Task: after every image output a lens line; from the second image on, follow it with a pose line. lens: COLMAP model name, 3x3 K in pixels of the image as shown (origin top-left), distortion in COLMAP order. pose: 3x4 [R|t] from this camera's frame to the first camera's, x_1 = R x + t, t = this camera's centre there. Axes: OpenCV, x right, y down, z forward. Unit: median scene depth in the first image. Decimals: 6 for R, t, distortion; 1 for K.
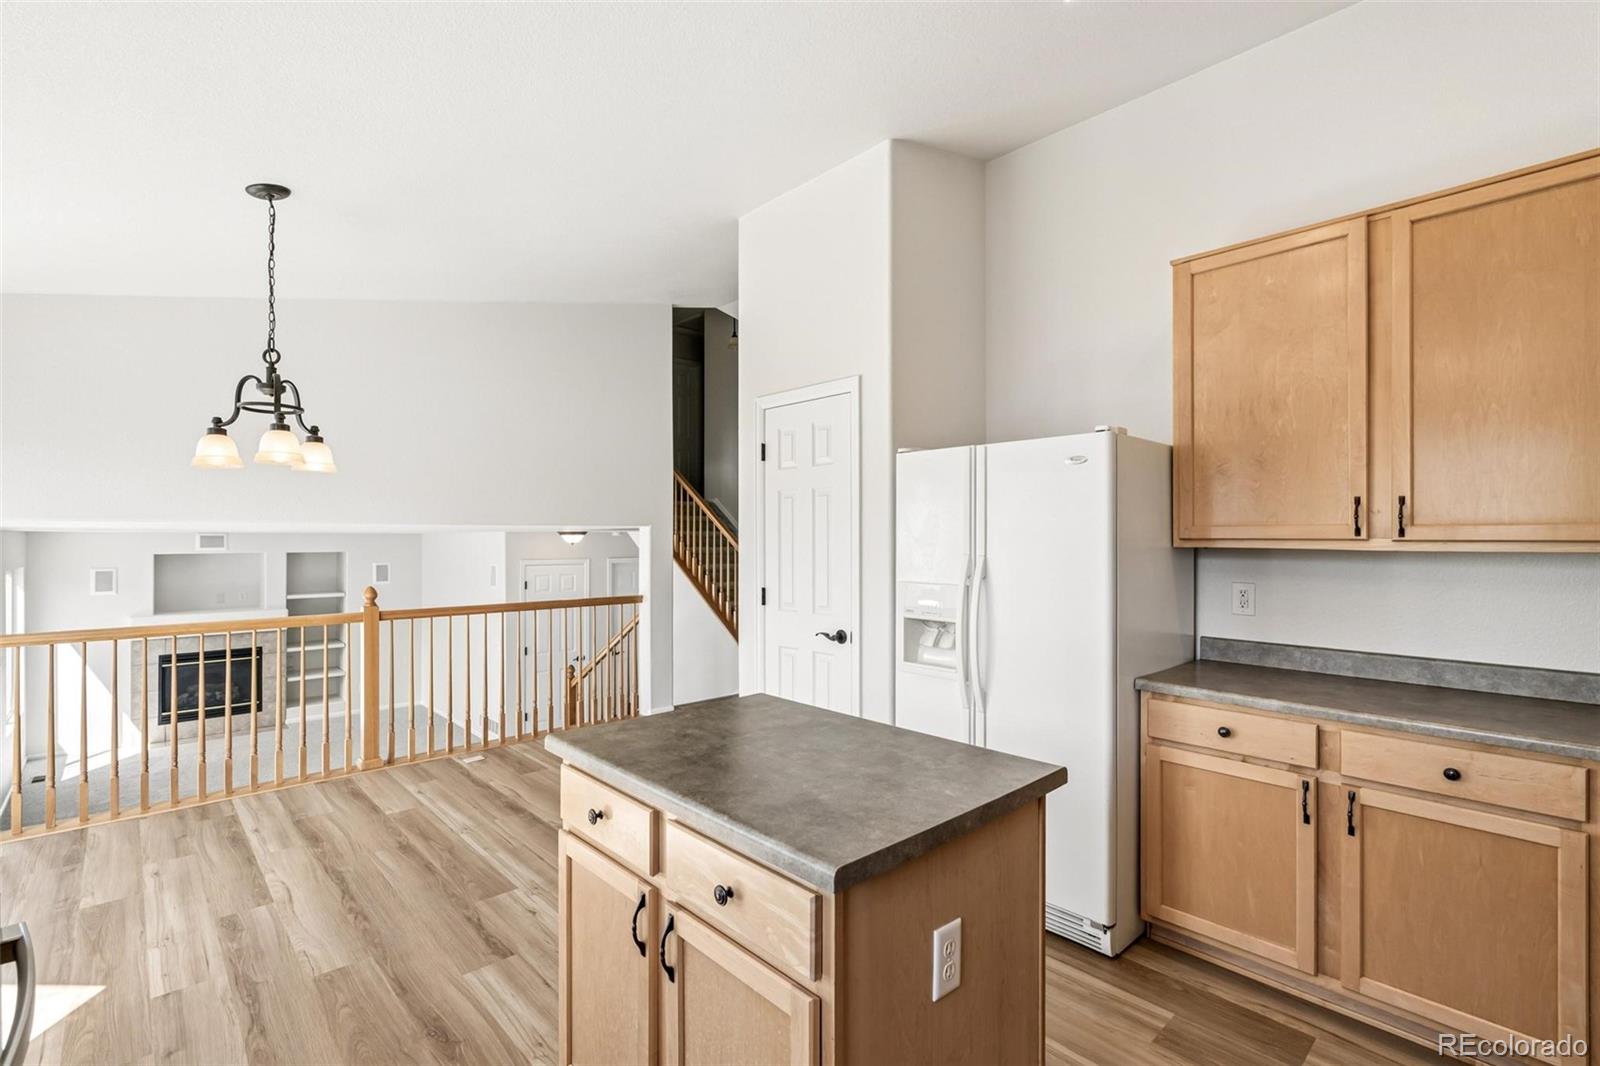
lens RADIAL K [[728.7, 0, 796.2], [0, 728.7, 536.2], [0, 0, 1]] dist [-0.001262, 0.000321]
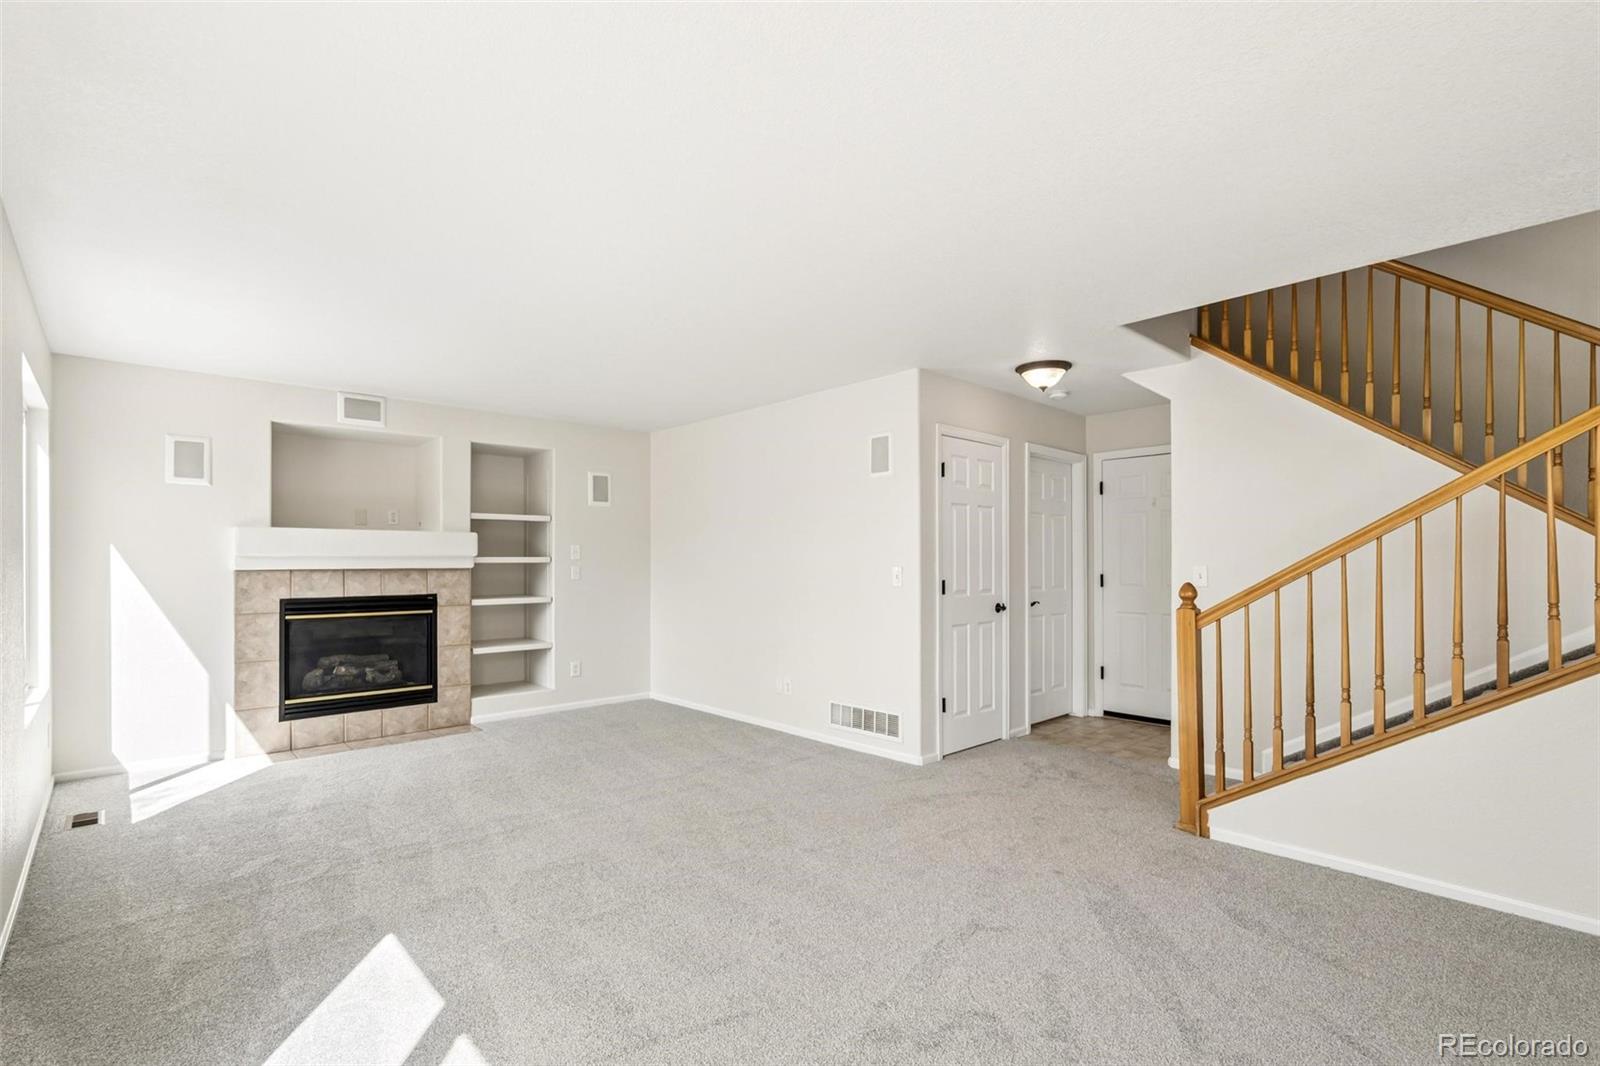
lens RADIAL K [[745.1, 0, 794.5], [0, 745.1, 559.7], [0, 0, 1]] dist [0.002233, 0.000597]
pose [[0.999976, -0.001285, -0.006760, -0.489681], [0.001279, 0.999999, -0.000827, 0.139890], [0.006762, 0.000818, 0.999977, 0.438090]]
